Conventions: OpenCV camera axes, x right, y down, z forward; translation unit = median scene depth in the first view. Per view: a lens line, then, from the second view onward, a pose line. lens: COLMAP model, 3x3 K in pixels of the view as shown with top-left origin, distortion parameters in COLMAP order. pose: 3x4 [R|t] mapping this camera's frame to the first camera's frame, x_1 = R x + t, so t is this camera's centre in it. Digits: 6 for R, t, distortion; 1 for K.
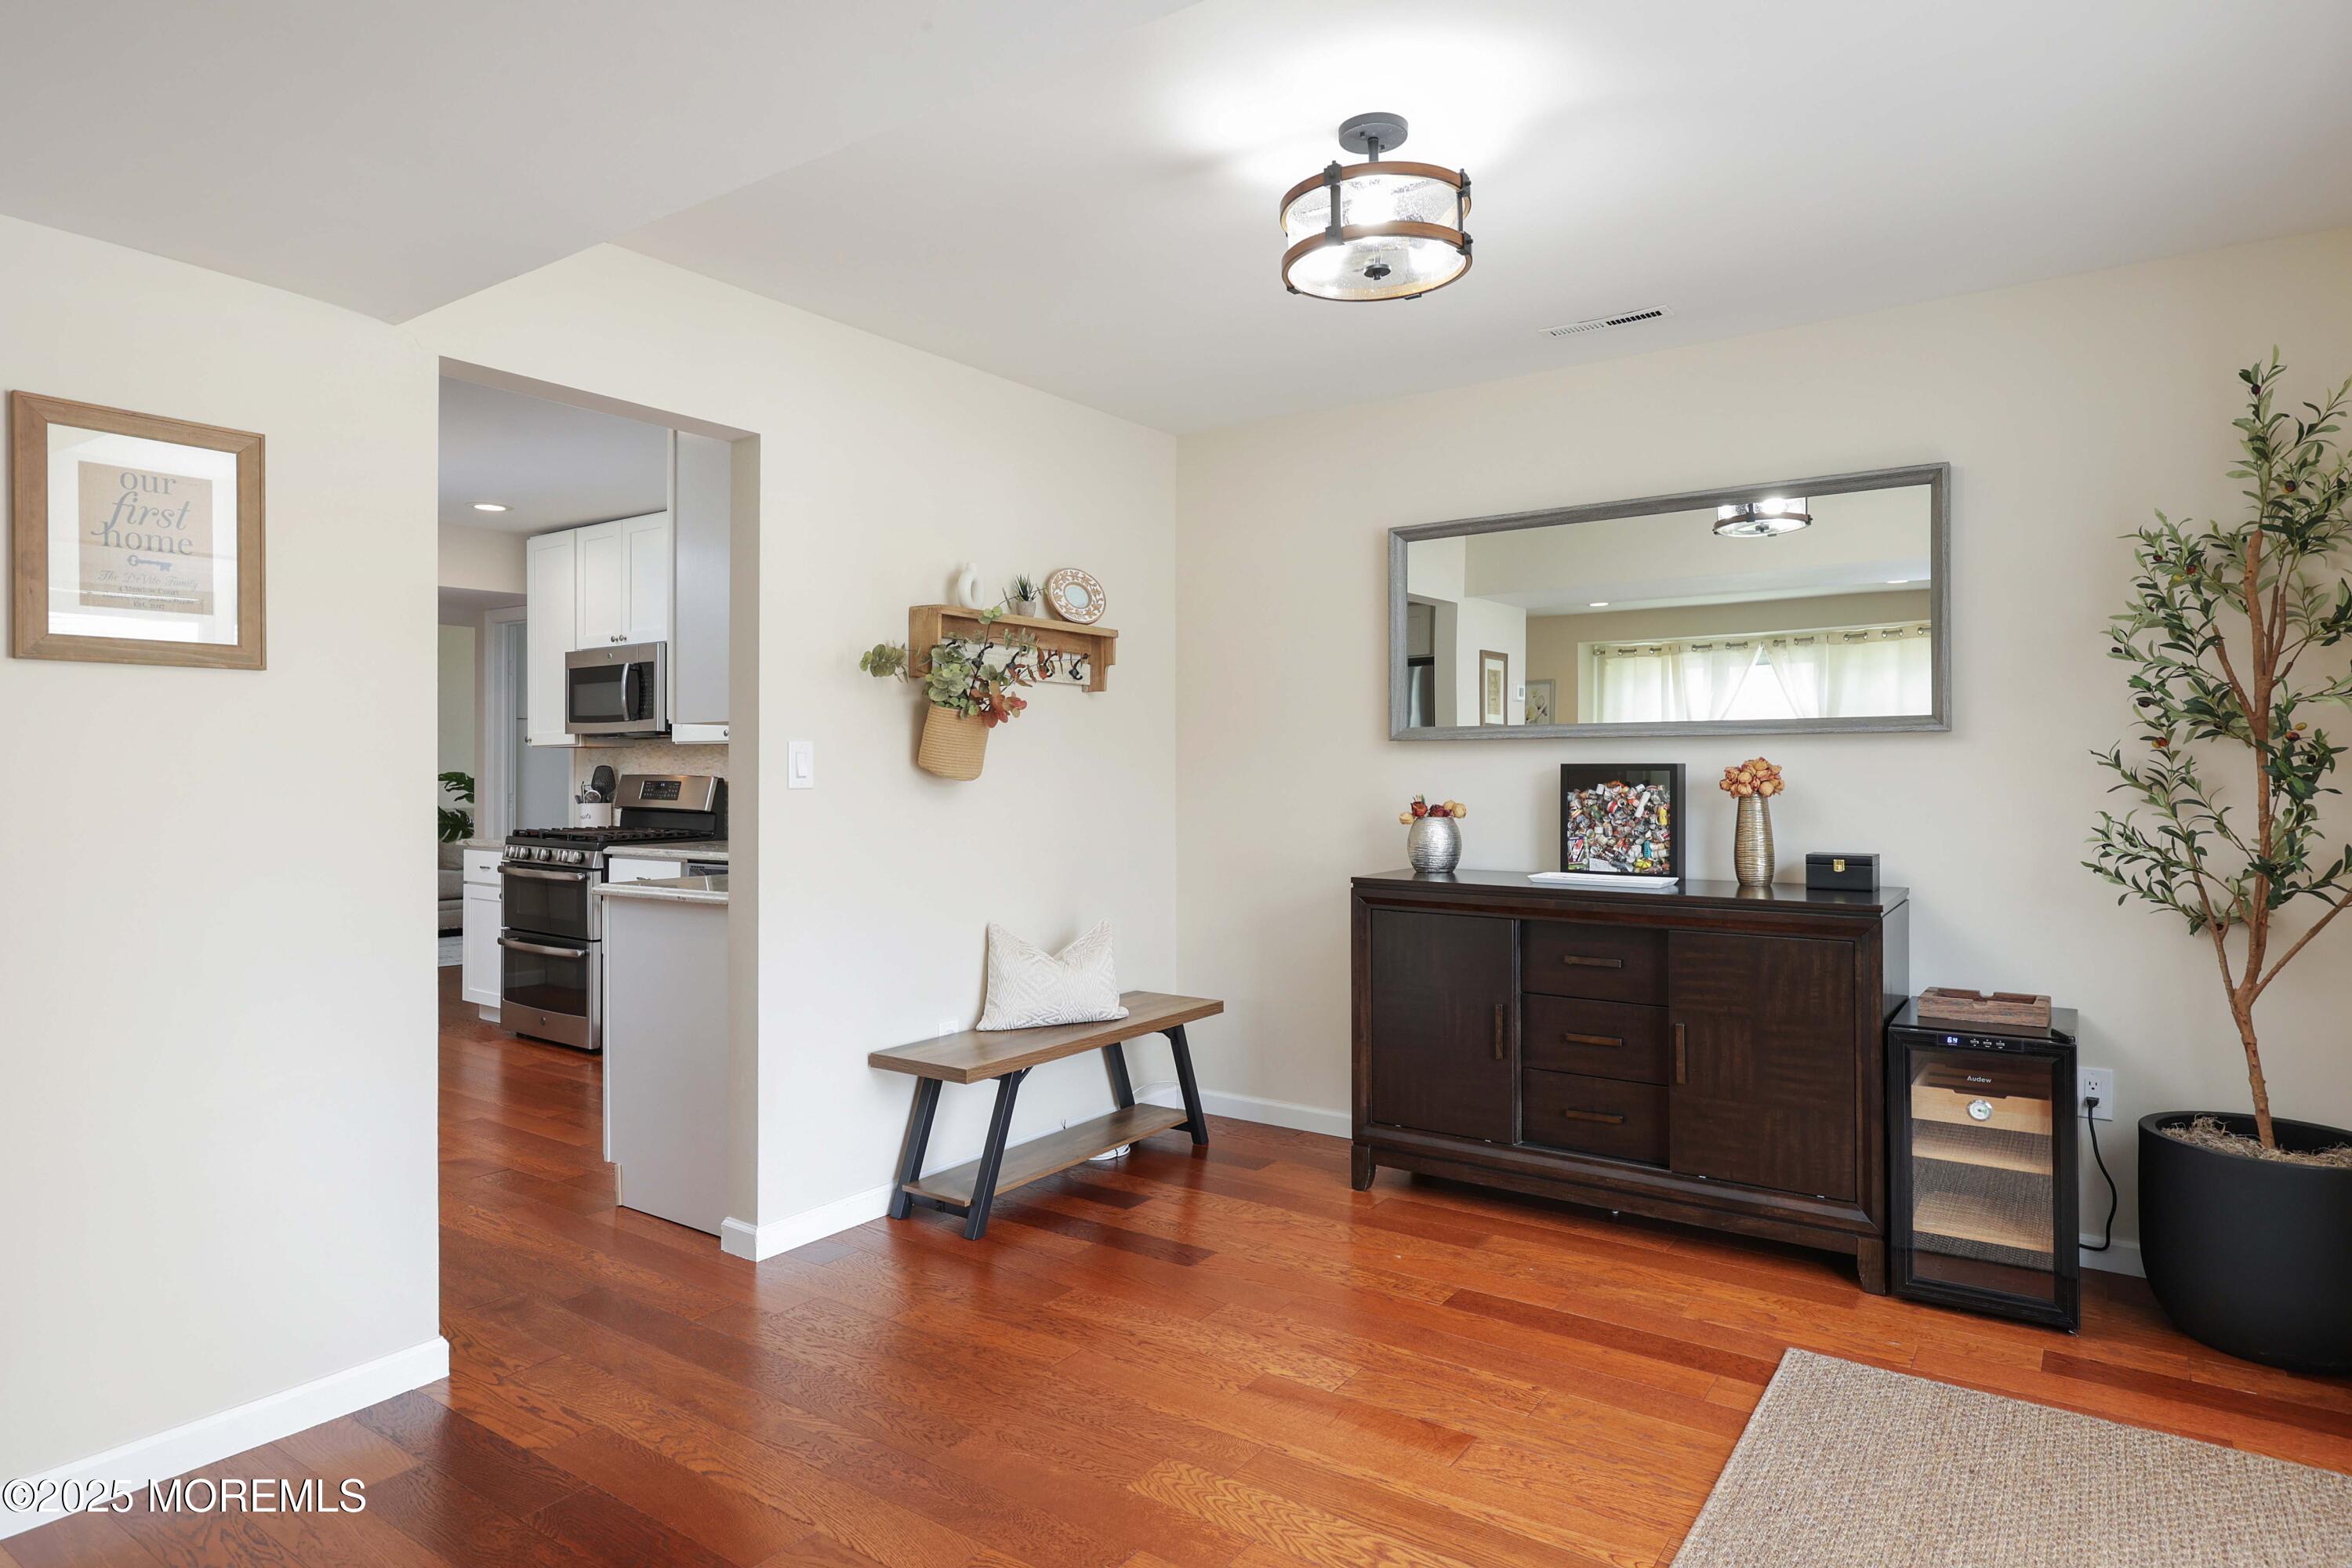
lens RADIAL K [[1305.8, 0, 1176.0], [0, 1305.8, 784.0], [0, 0, 1]] dist [-0.000209, -0.000520]
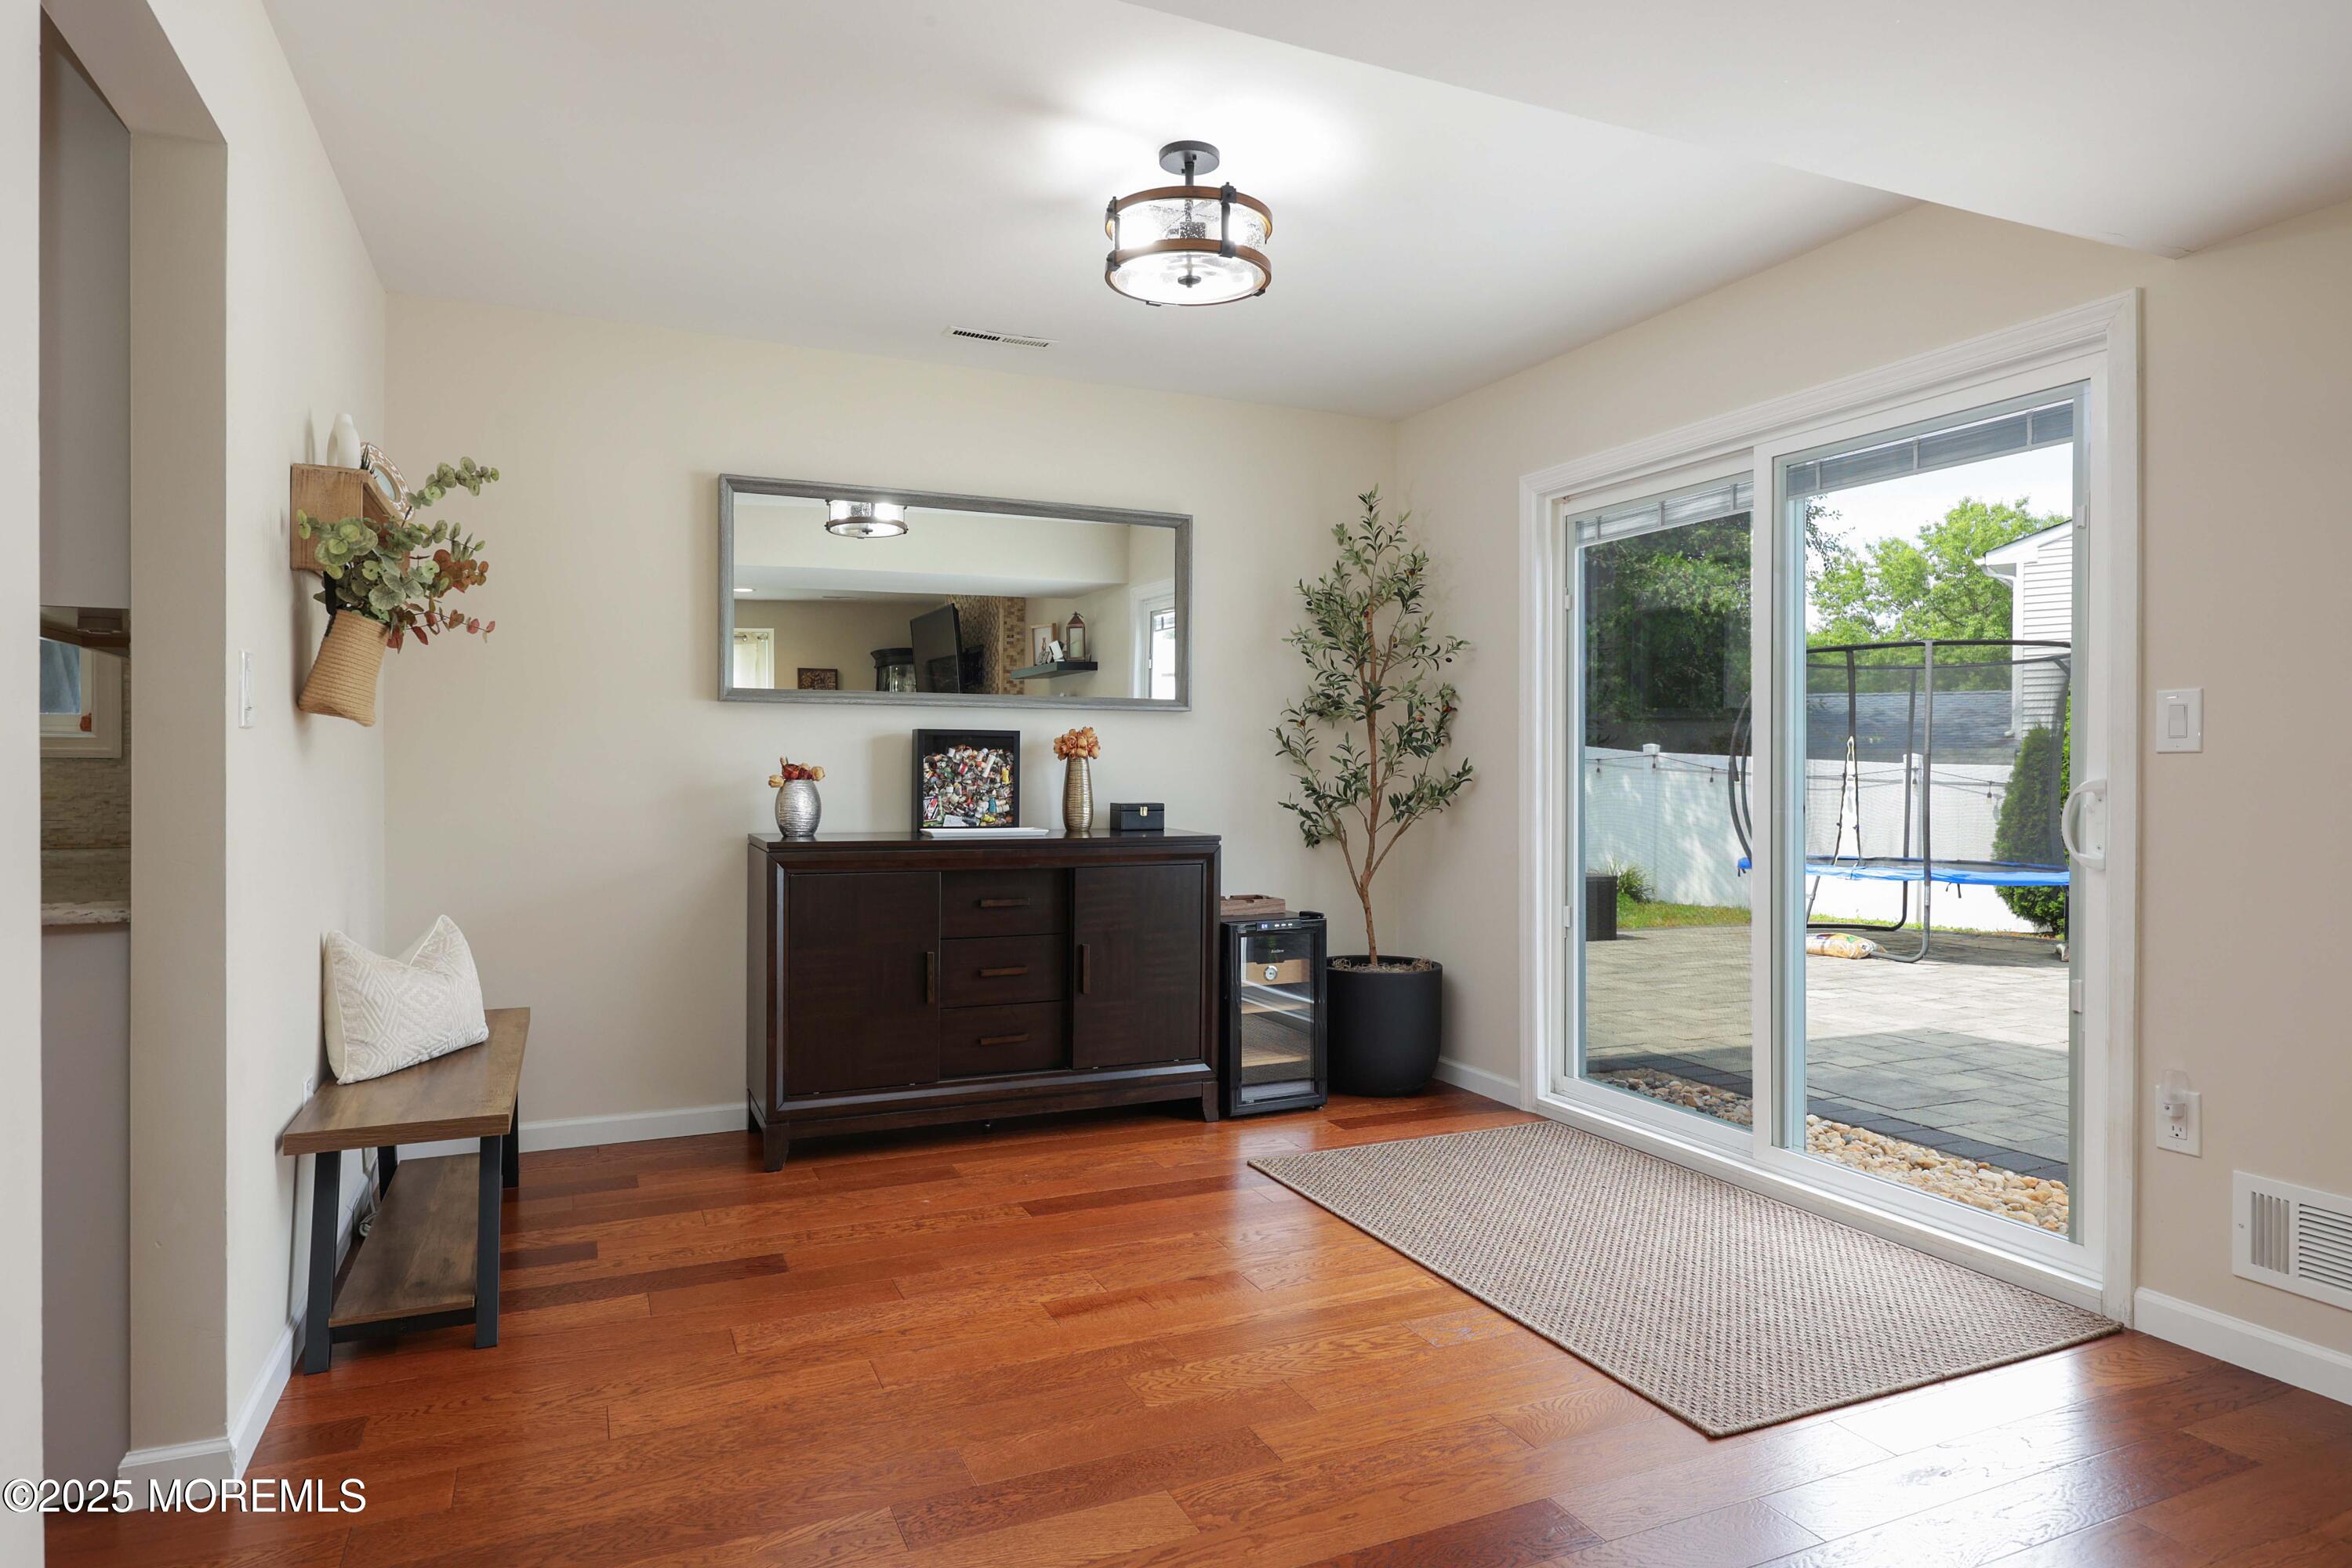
lens RADIAL K [[1305.8, 0, 1176.0], [0, 1305.8, 784.0], [0, 0, 1]] dist [-0.000209, -0.000520]
pose [[0.527346, -0.004685, 0.849638, -0.570864], [0.003022, 0.999989, 0.003638, 0.030176], [-0.849645, 0.000649, 0.527355, 0.281367]]
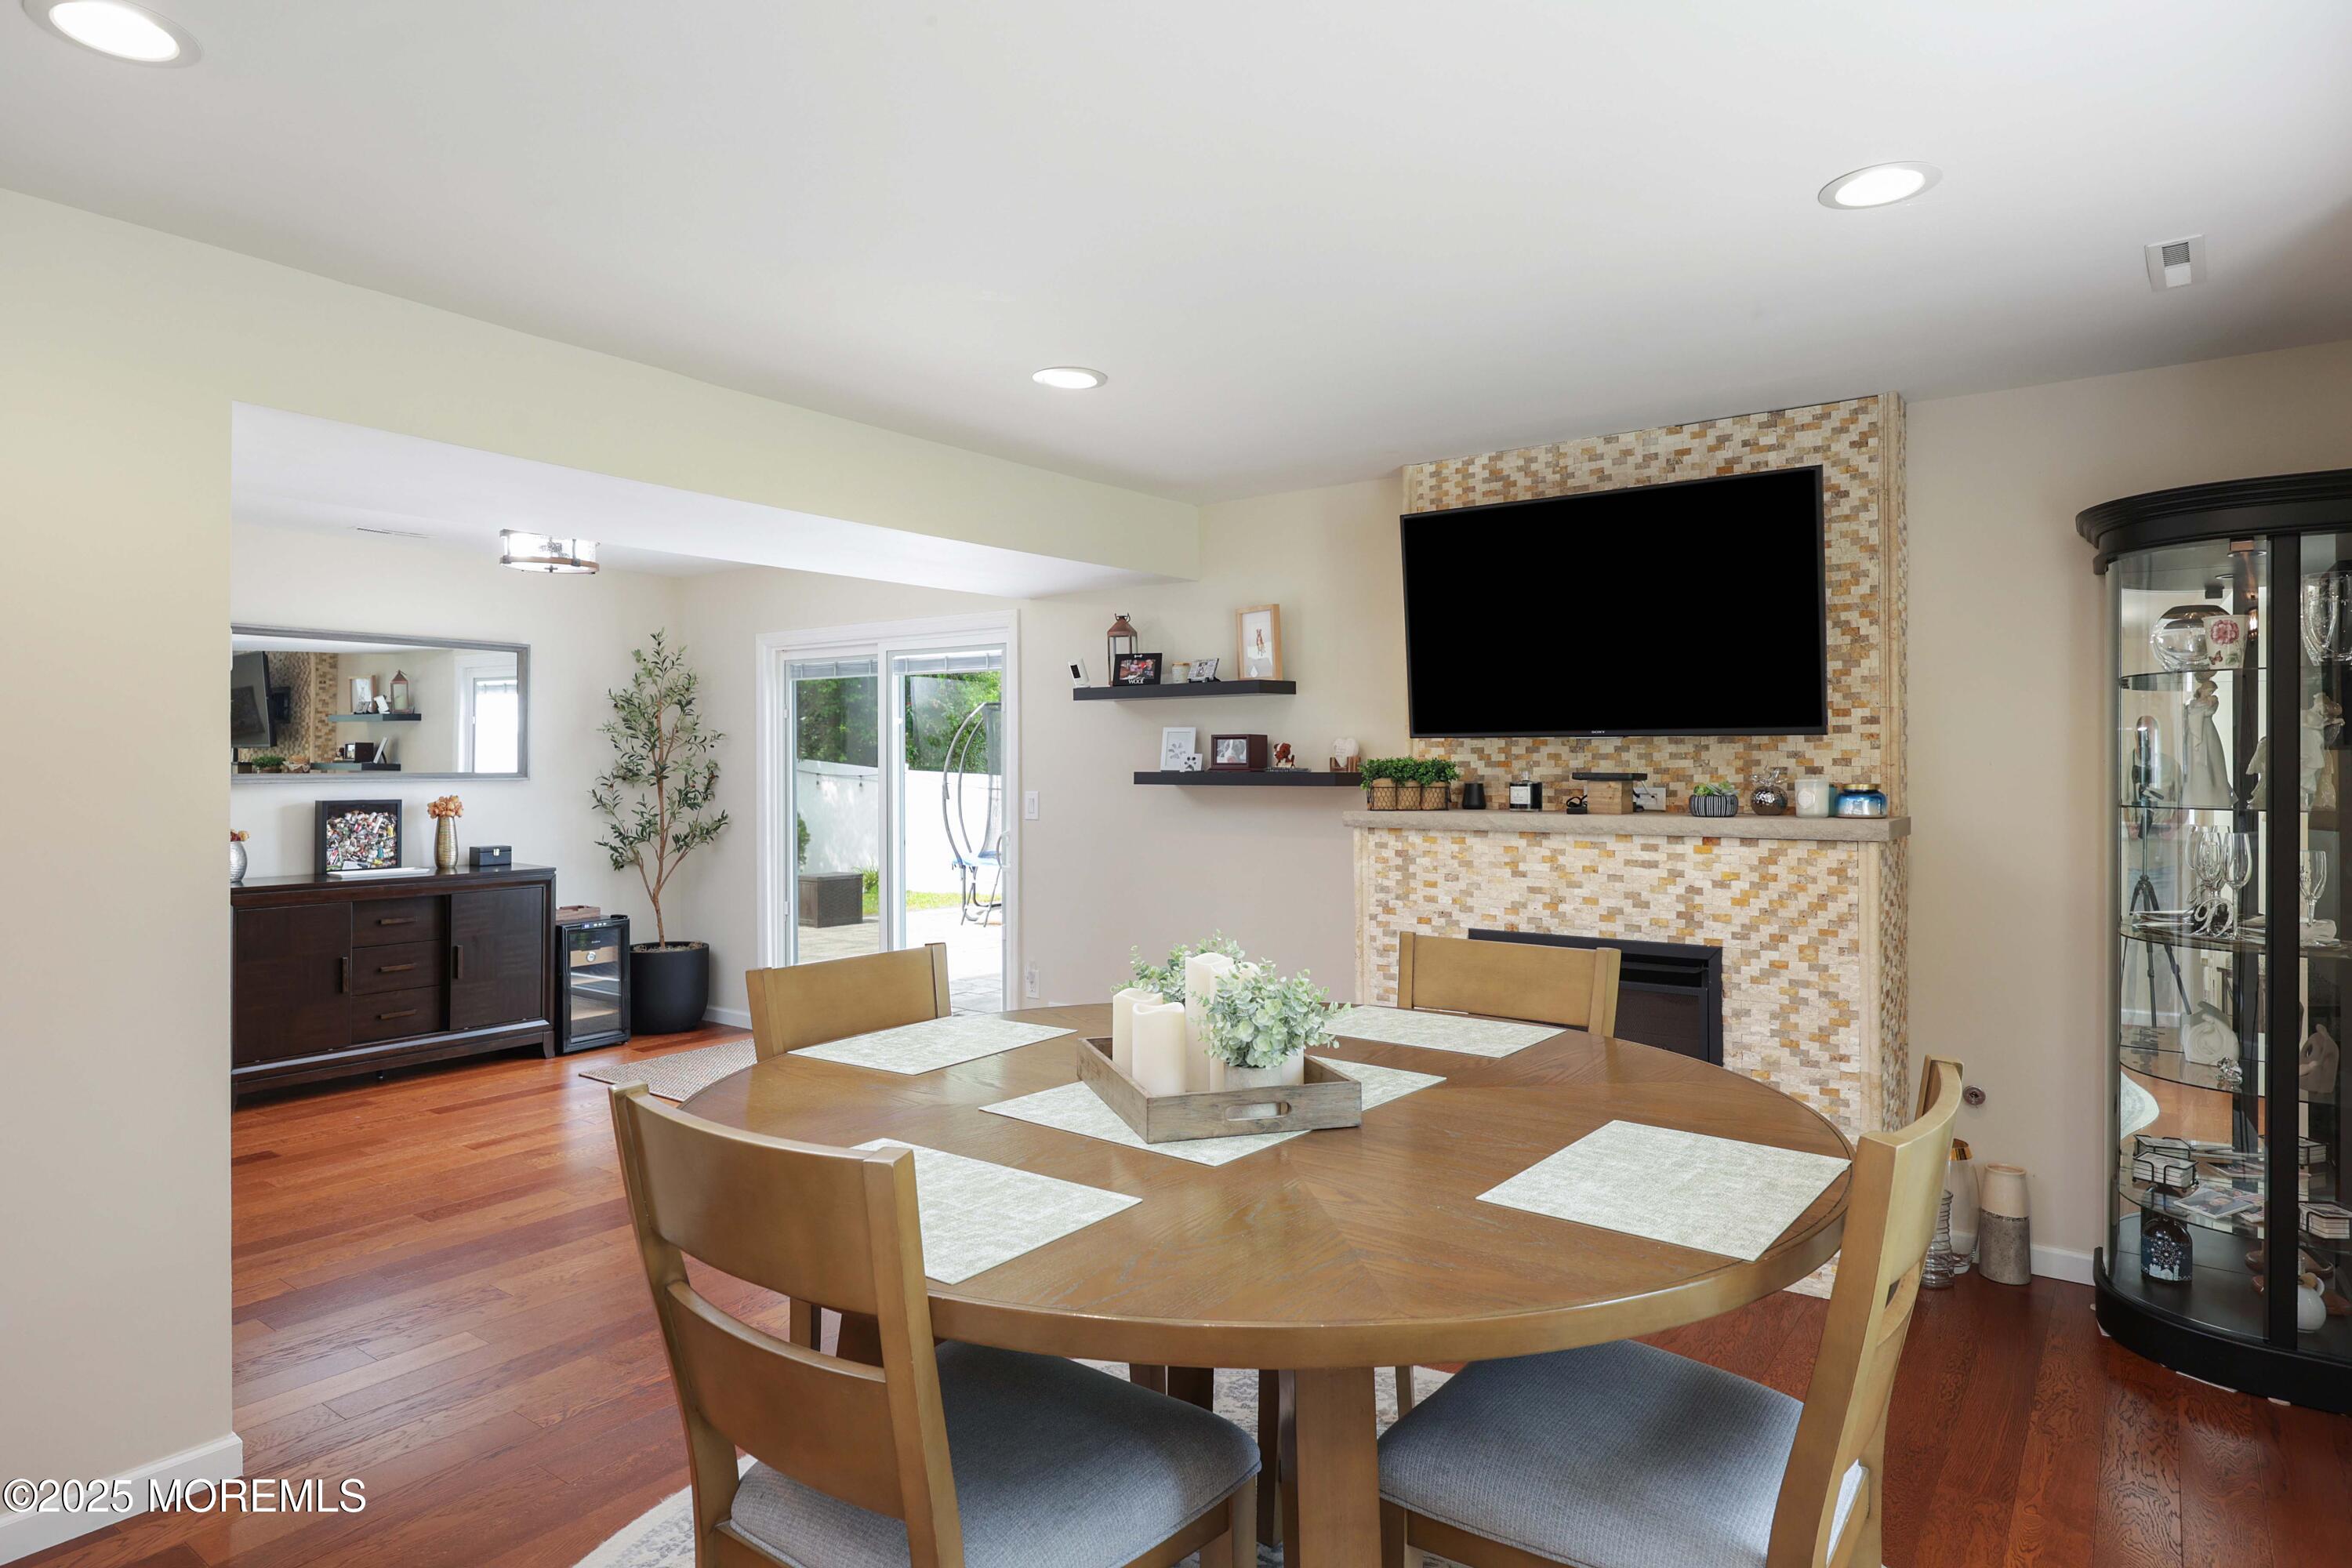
lens RADIAL K [[1292.9, 0, 1098.1], [0, 1292.9, 751.2], [0, 0, 1]] dist [-0.000836, 0.000051]
pose [[0.086859, 0.012877, 0.996137, -1.259737], [0.012668, 0.999821, -0.014029, -0.045516], [-0.996140, 0.013838, 0.086681, -0.031252]]
